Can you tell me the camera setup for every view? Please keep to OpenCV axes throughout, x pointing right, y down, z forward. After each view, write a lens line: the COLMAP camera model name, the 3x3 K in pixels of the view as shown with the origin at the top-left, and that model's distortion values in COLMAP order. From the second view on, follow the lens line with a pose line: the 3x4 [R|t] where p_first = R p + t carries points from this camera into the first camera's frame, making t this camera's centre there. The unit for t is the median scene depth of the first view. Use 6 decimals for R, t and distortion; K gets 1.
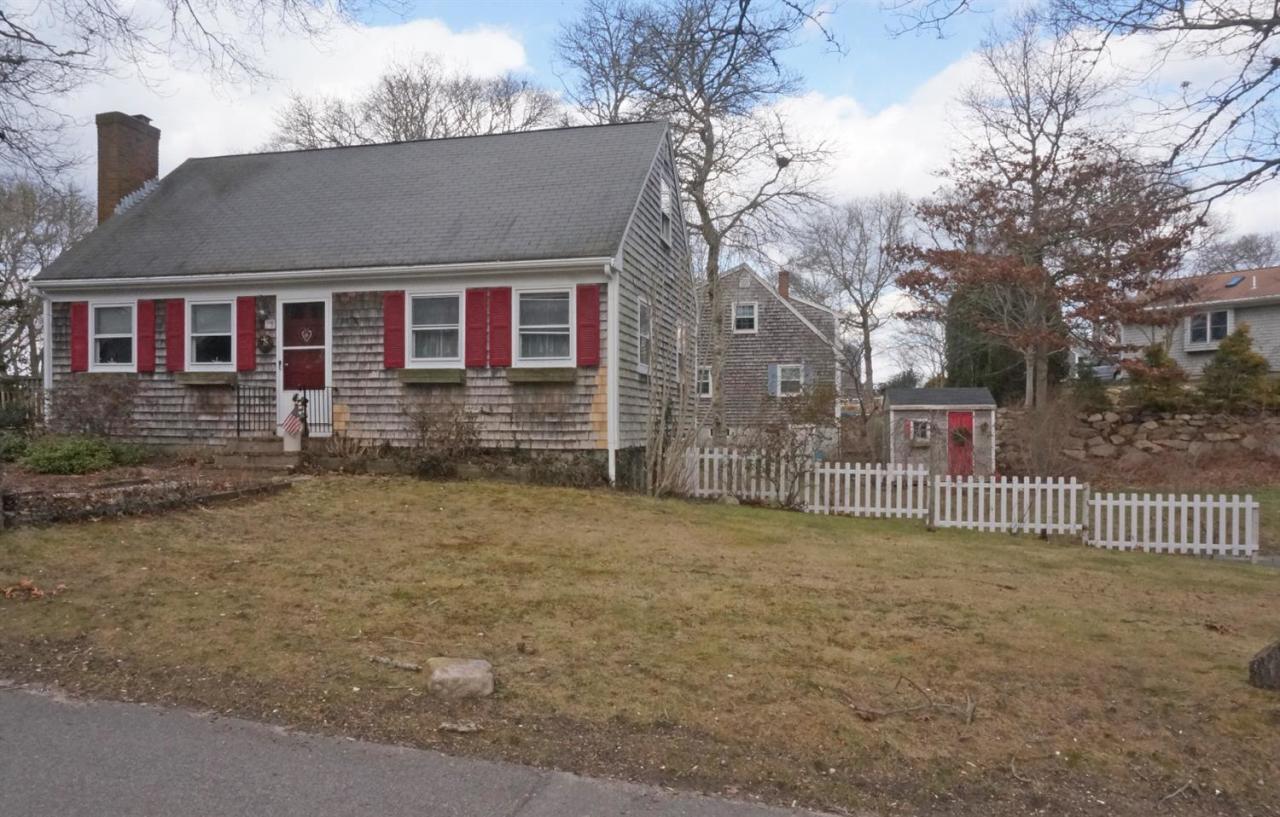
lens RADIAL K [[886.2, 0, 640.0], [0, 886.2, 408.5], [0, 0, 1]] dist [-0.041692, 0.000345]
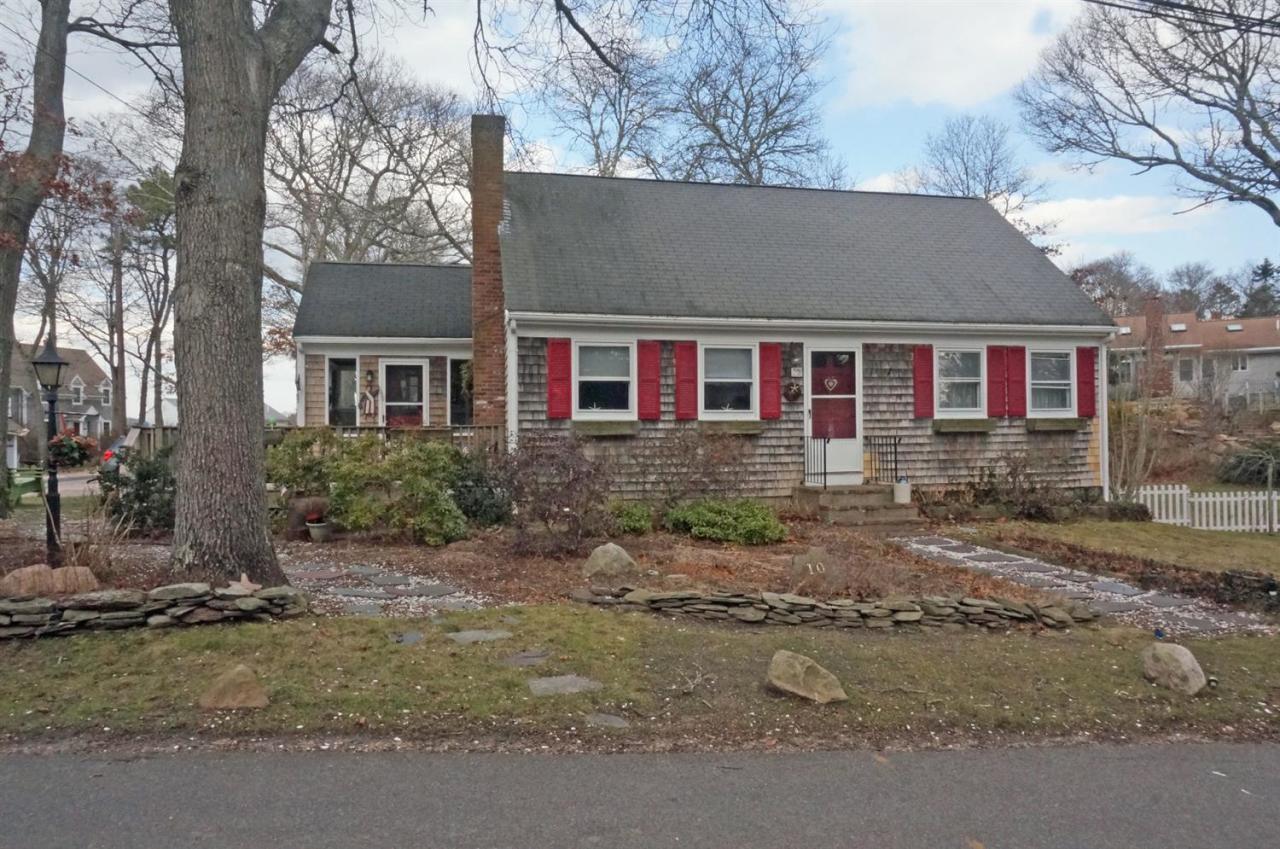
lens RADIAL K [[854.5, 0, 640.0], [0, 854.5, 424.5], [0, 0, 1]] dist [-0.037581, 0.034518]
pose [[0.900098, 0.001550, 0.435685, -1.012606], [0.018179, 0.998989, -0.041111, -0.001383], [-0.435308, 0.044924, 0.899160, 0.228550]]
